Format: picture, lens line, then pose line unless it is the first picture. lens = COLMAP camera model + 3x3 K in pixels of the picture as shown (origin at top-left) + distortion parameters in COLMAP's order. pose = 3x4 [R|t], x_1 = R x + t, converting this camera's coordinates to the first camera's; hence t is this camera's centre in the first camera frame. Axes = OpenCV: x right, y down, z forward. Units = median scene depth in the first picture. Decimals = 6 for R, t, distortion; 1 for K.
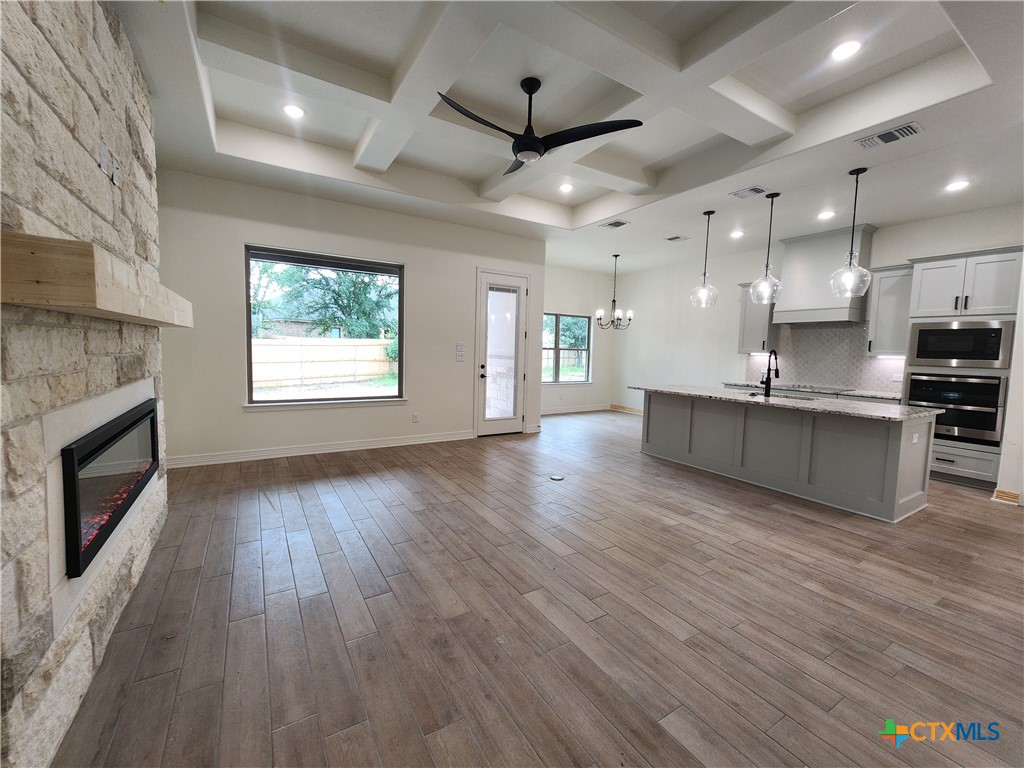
lens RADIAL K [[418.6, 0, 509.4], [0, 418.6, 380.2], [0, 0, 1]] dist [-0.000576, 0.000568]
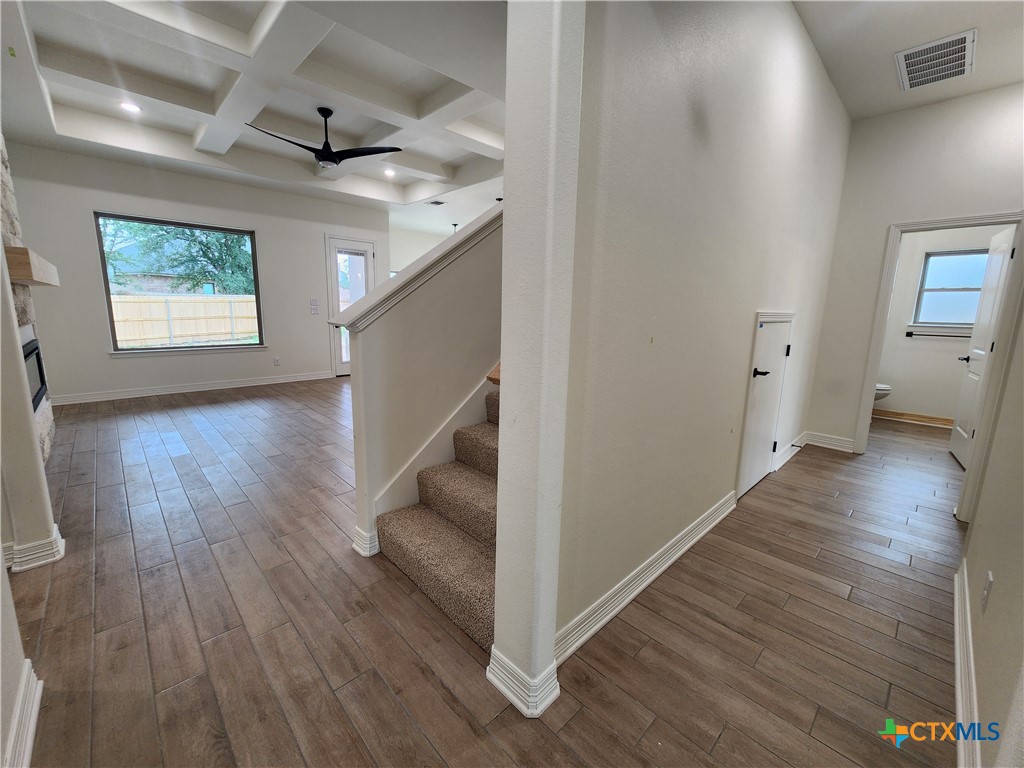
lens RADIAL K [[418.6, 0, 509.4], [0, 418.6, 380.2], [0, 0, 1]] dist [-0.000576, 0.000568]
pose [[0.977033, -0.043508, 0.208600, 0.215915], [0.021893, 0.994249, 0.104829, 0.038928], [-0.211961, -0.097855, 0.972367, -0.392598]]
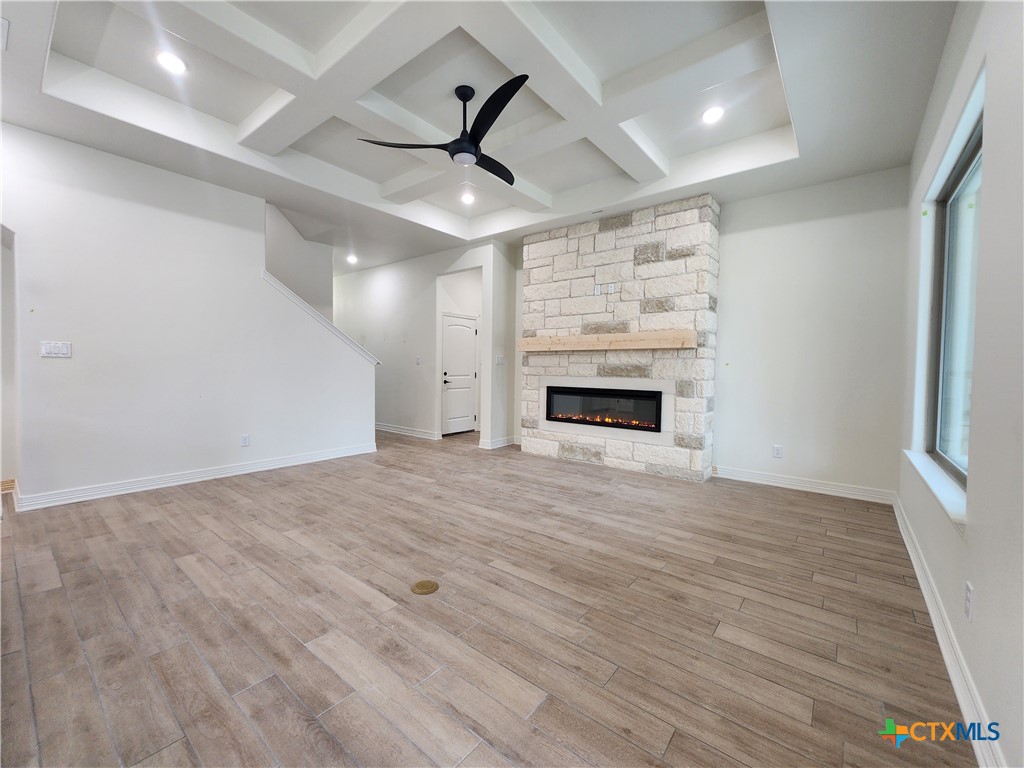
lens RADIAL K [[418.6, 0, 509.4], [0, 418.6, 380.2], [0, 0, 1]] dist [-0.000576, 0.000568]
pose [[-0.941400, -0.028196, -0.336111, 0.184176], [-0.063752, 0.993412, 0.095224, -0.072559], [0.331212, 0.111071, -0.936996, 1.395686]]
